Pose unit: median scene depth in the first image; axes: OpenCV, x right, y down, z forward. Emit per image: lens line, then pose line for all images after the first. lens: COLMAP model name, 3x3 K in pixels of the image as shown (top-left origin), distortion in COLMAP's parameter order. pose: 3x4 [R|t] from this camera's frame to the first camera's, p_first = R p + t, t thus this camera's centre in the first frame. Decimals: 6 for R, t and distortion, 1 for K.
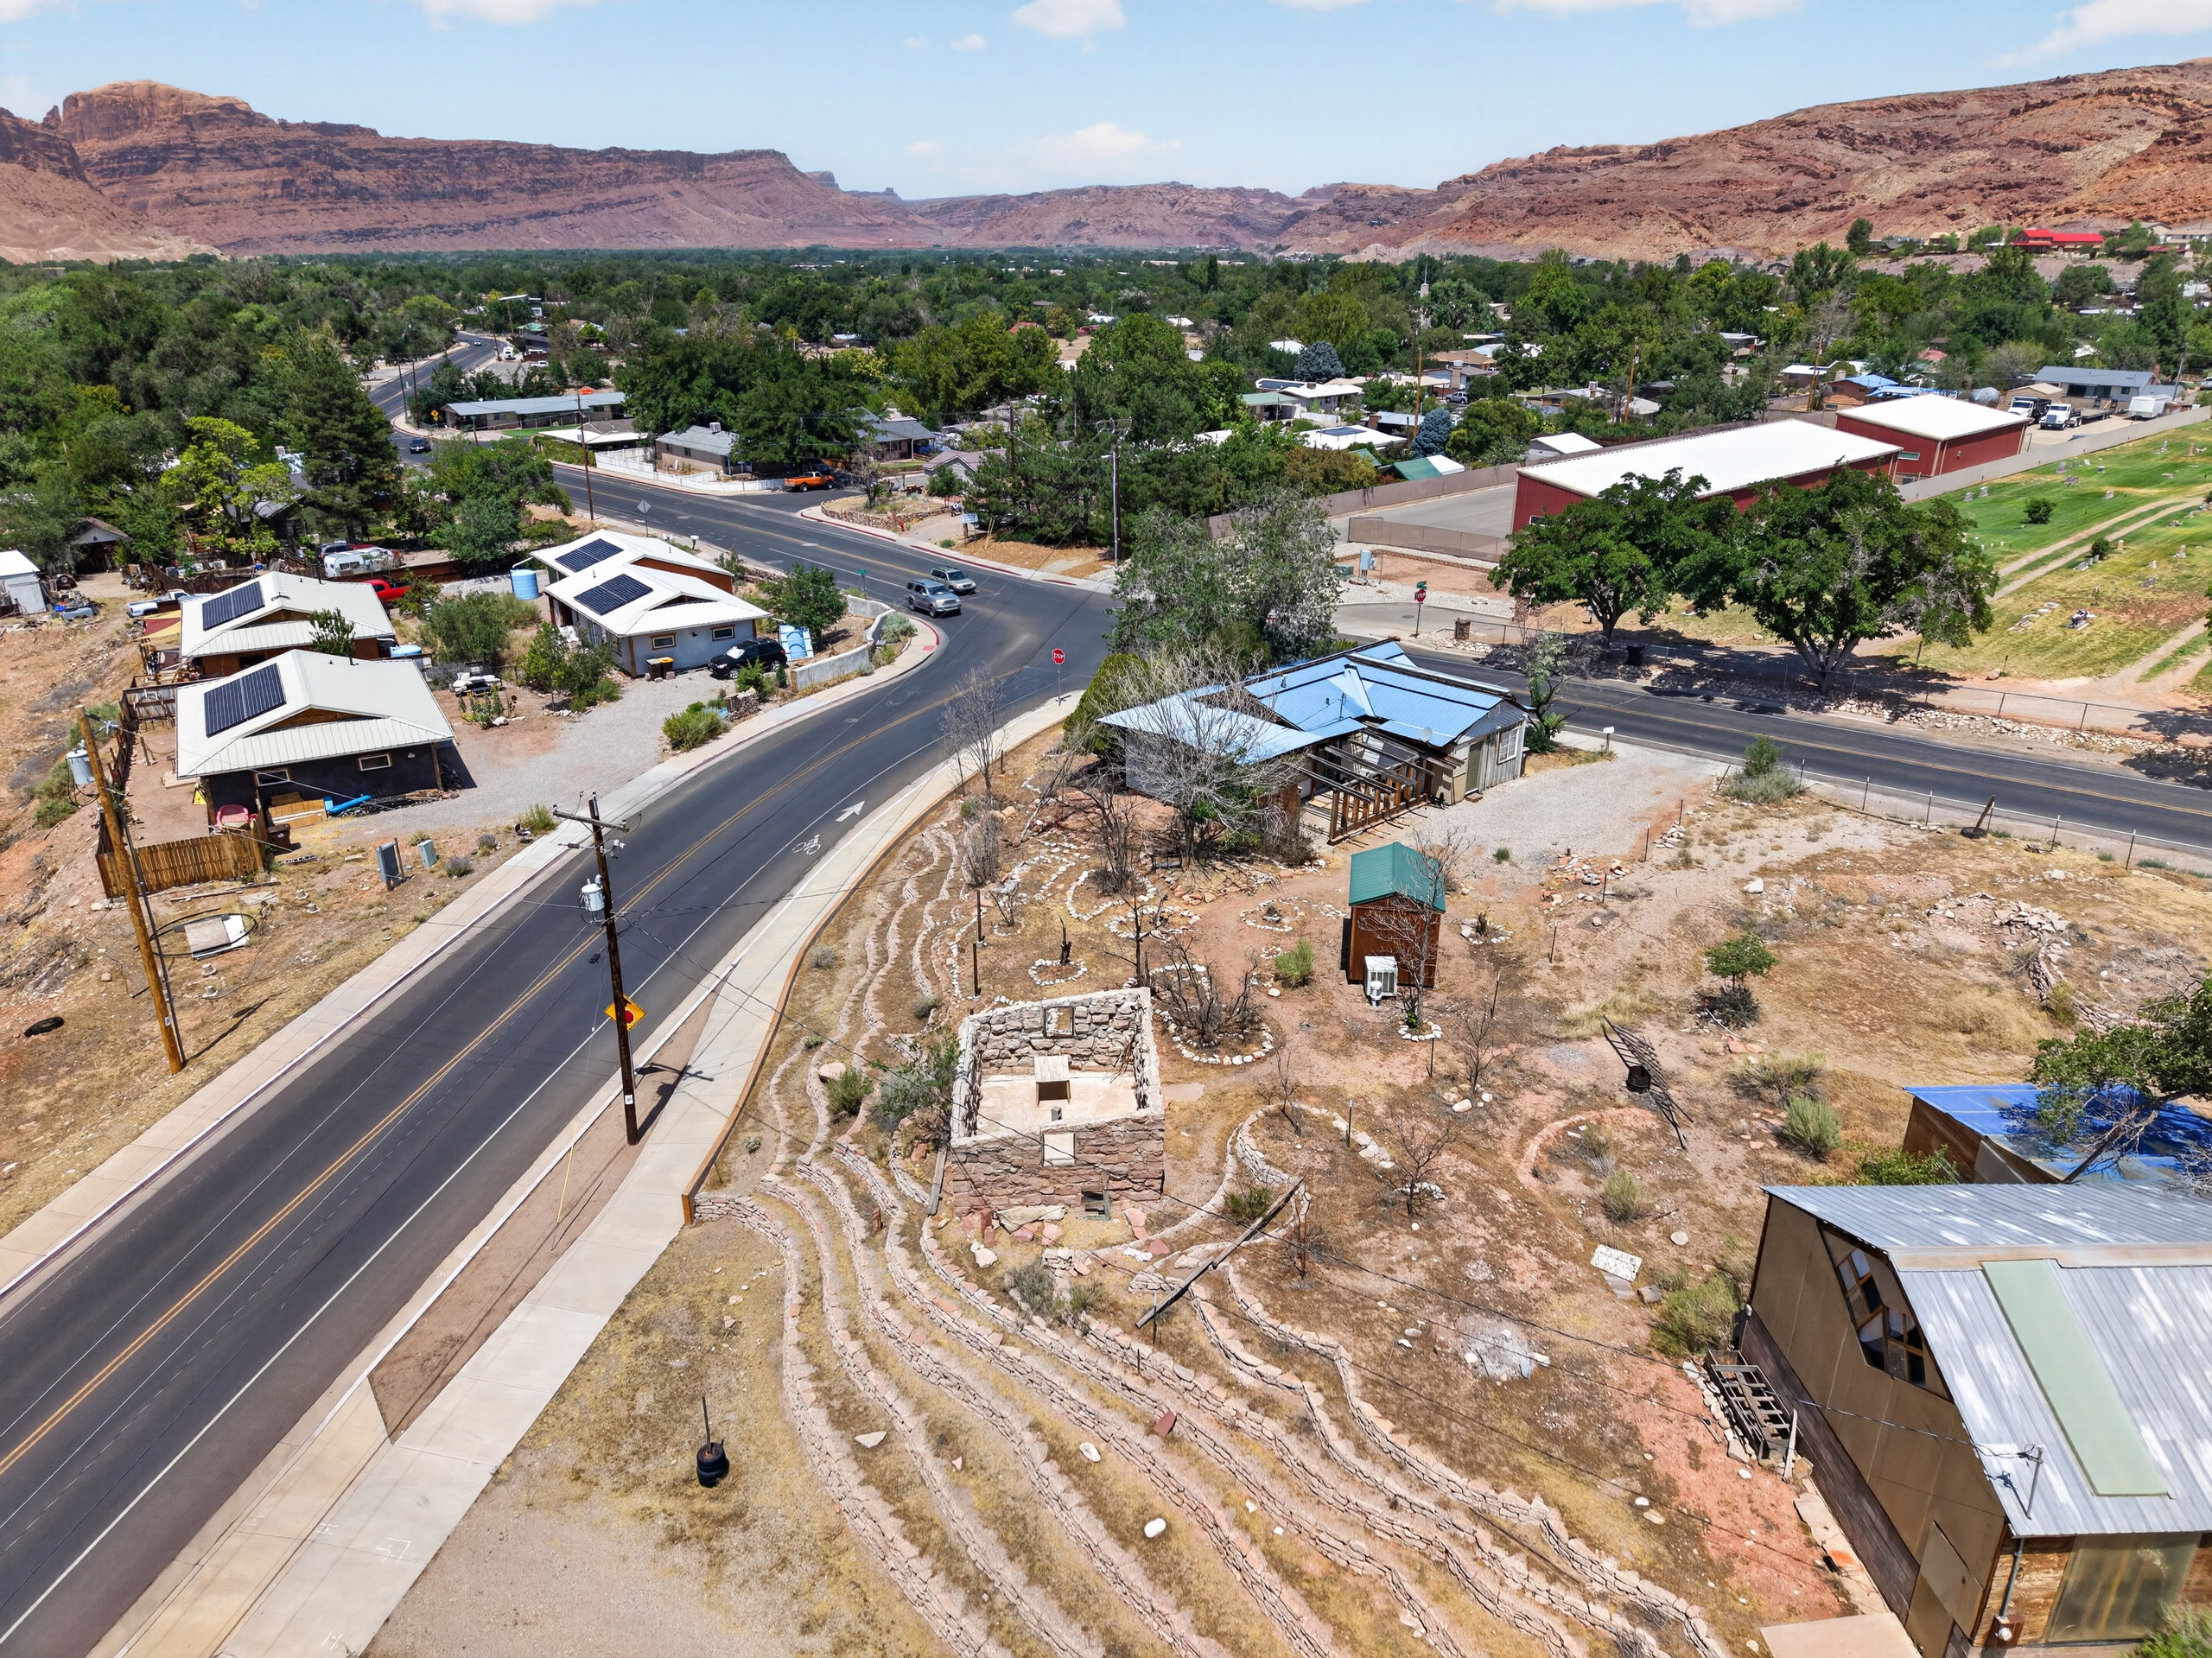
lens RADIAL K [[1441.8, 0, 1106.0], [0, 1441.8, 829.0], [0, 0, 1]] dist [0.049633, -0.038802]
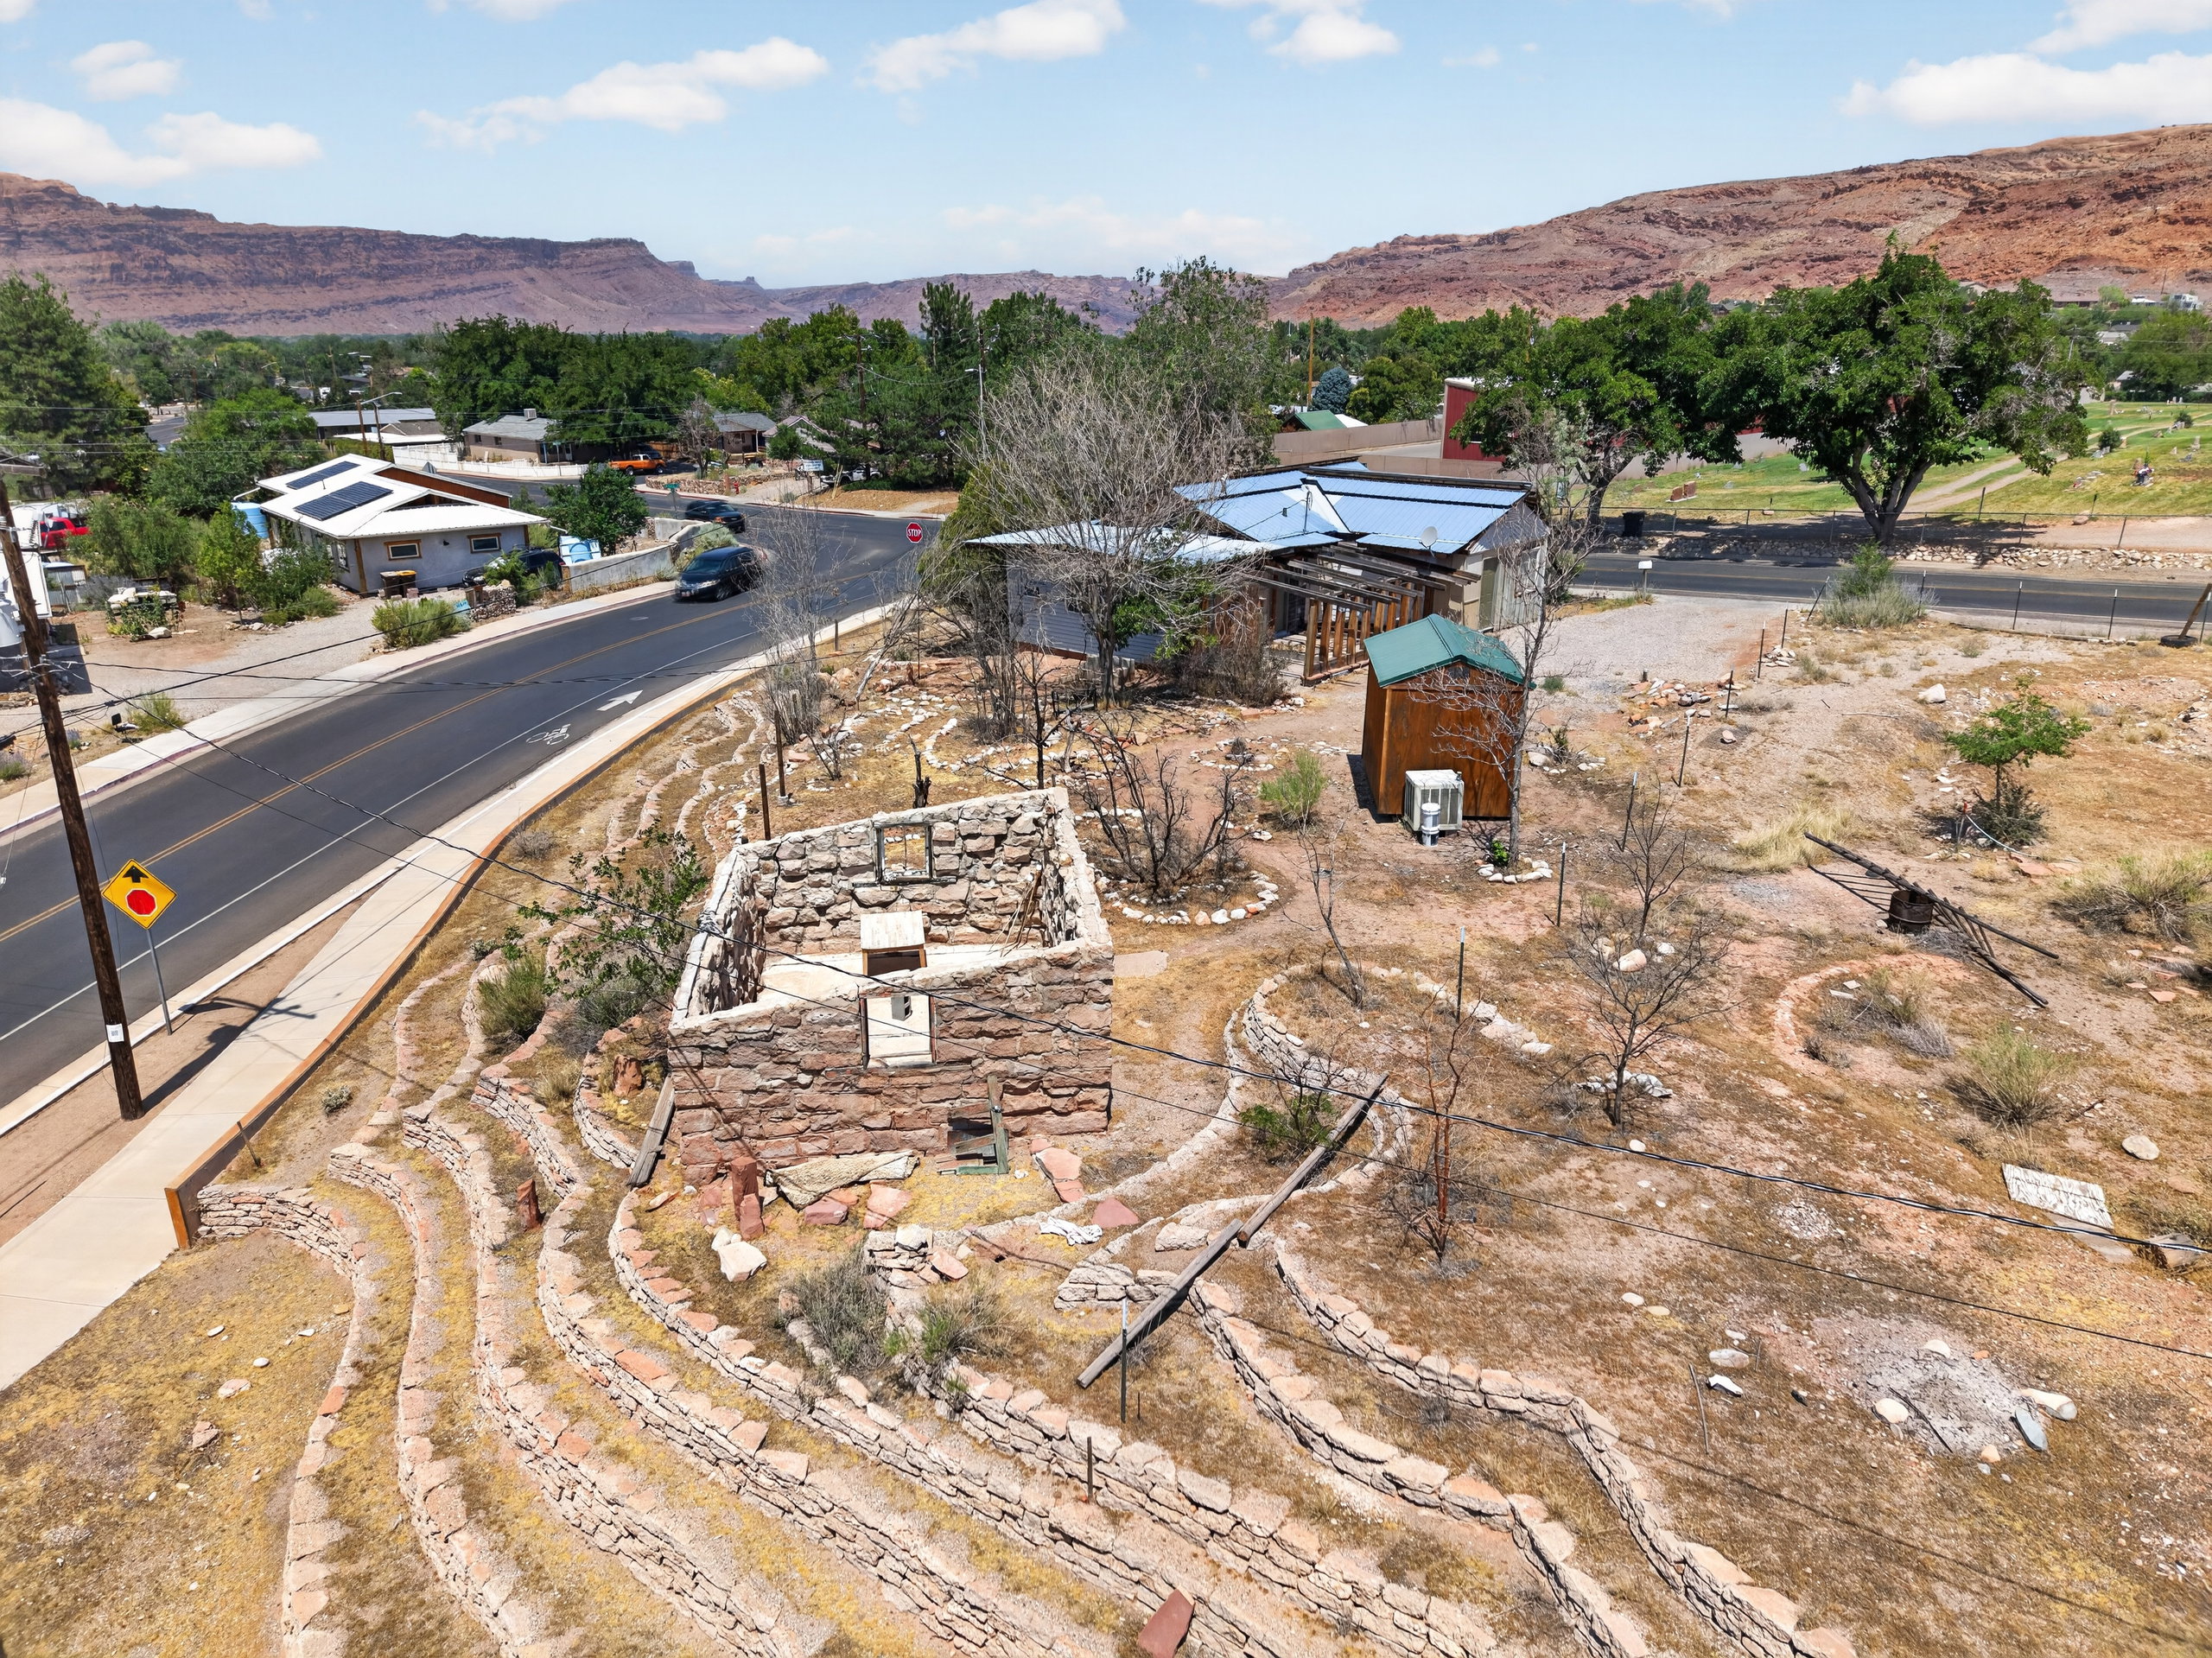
lens RADIAL K [[1478.1, 0, 1101.4], [0, 1478.1, 827.0], [0, 0, 1]] dist [0.034992, -0.030583]
pose [[0.996433, -0.030785, 0.078568, -0.001241], [0.034342, 0.998426, -0.044337, 0.164600], [-0.077080, 0.046877, 0.995922, 0.460452]]
